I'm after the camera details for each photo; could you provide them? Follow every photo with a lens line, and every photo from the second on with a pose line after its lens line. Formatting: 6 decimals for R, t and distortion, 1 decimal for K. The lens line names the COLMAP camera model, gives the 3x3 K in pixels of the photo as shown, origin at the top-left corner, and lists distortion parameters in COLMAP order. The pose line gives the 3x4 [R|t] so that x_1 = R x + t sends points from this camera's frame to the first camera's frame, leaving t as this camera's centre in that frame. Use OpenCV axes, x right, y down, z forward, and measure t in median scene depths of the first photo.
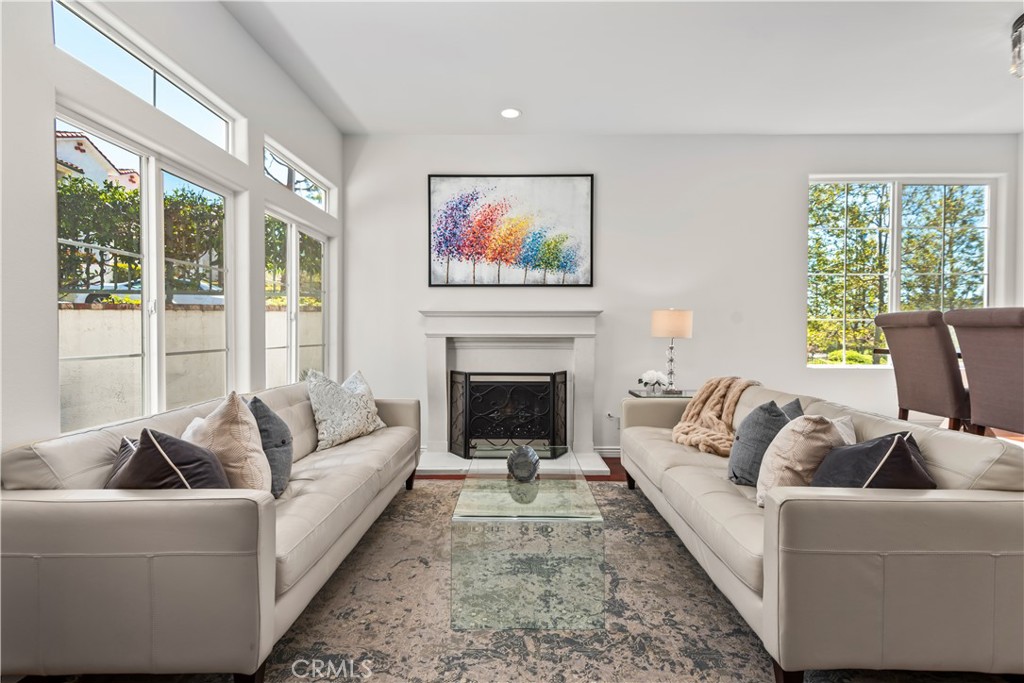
lens RADIAL K [[468.8, 0, 525.8], [0, 468.8, 333.6], [0, 0, 1]] dist [0.019783, -0.000813]
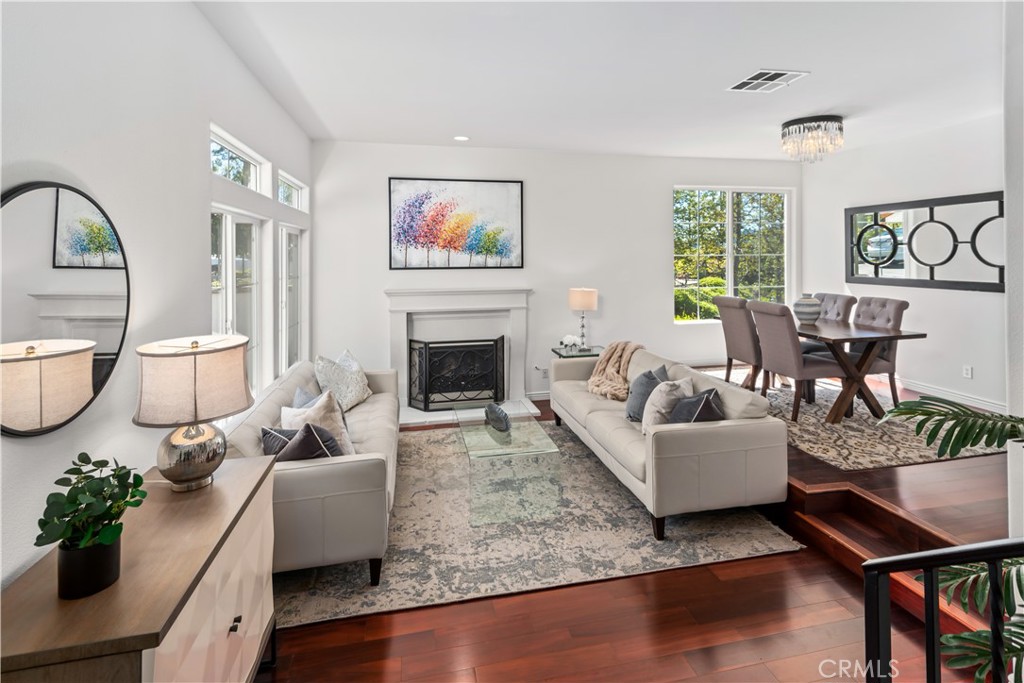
lens RADIAL K [[472.7, 0, 527.5], [0, 472.7, 262.5], [0, 0, 1]] dist [0.031429, -0.000113]
pose [[0.975360, -0.008904, 0.220441, -0.180400], [0.009099, 0.999959, 0.000131, -0.160796], [-0.220433, 0.001878, 0.975400, -0.365649]]
